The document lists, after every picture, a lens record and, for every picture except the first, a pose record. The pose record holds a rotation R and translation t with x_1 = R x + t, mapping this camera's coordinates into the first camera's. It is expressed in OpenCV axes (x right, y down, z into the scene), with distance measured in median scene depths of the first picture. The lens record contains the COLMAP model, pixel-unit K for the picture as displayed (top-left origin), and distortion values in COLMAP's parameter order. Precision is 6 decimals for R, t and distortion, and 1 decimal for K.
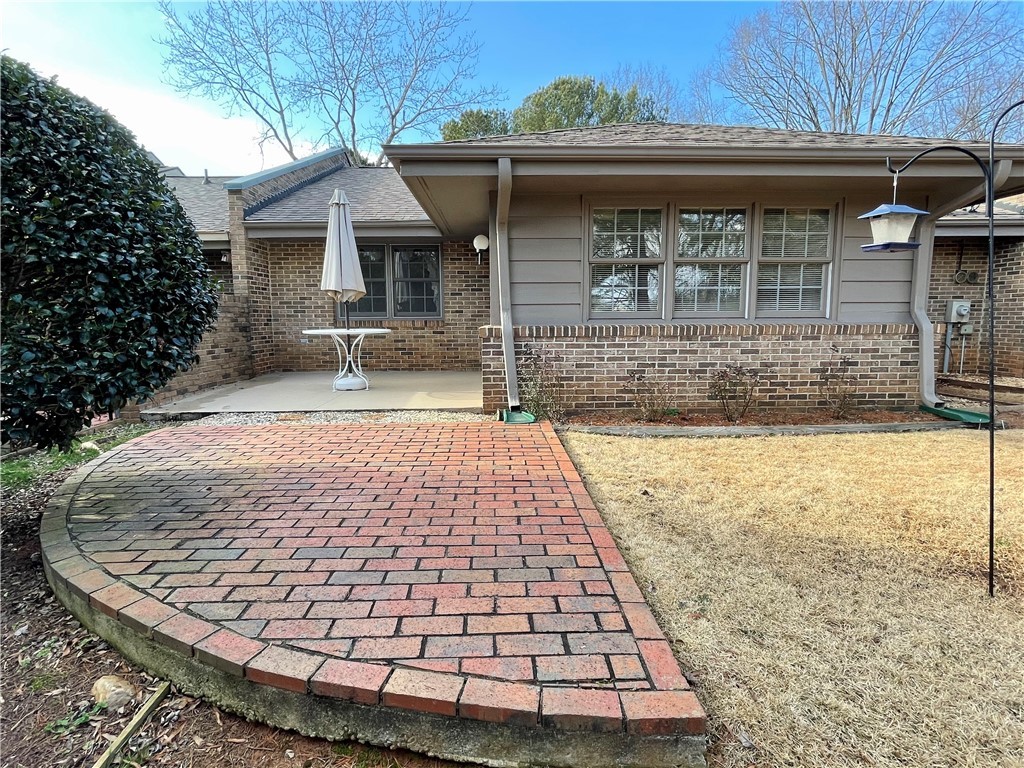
lens RADIAL K [[512.6, 0, 510.0], [0, 512.6, 377.7], [0, 0, 1]] dist [-0.001846, 0.003722]
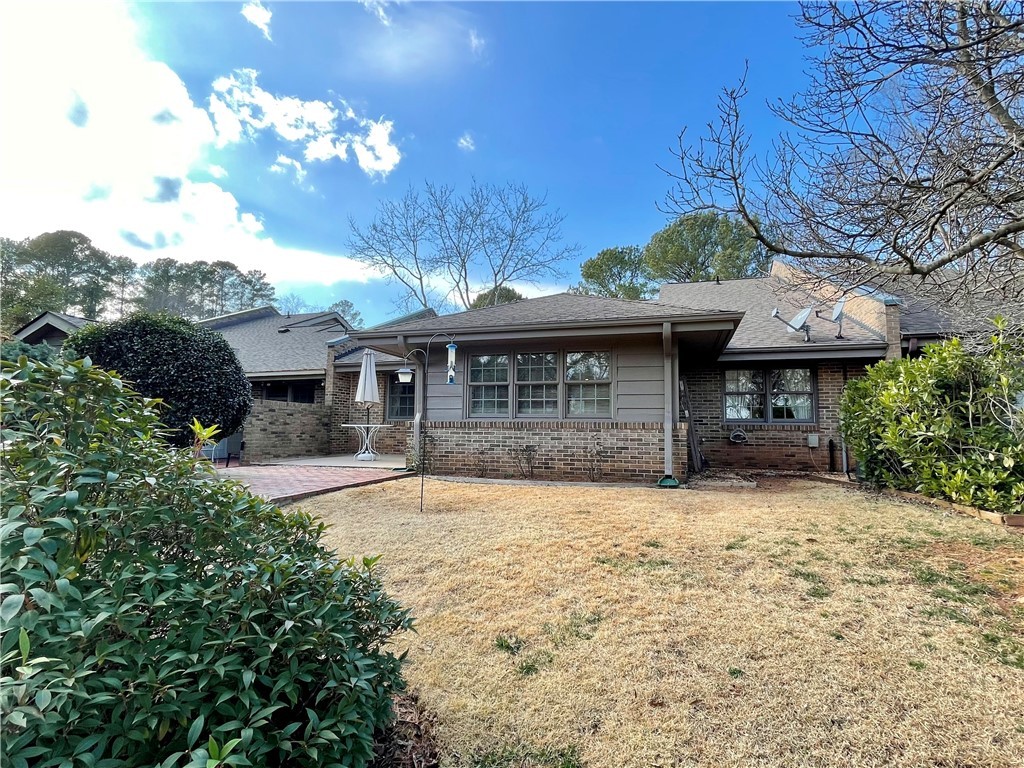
lens RADIAL K [[512.6, 0, 515.8], [0, 512.6, 380.7], [0, 0, 1]] dist [-0.001846, 0.003722]
pose [[0.947235, -0.015399, -0.320171, 0.659085], [-0.053742, 0.977077, -0.205991, 0.082523], [0.316004, 0.212329, 0.924693, -0.419982]]
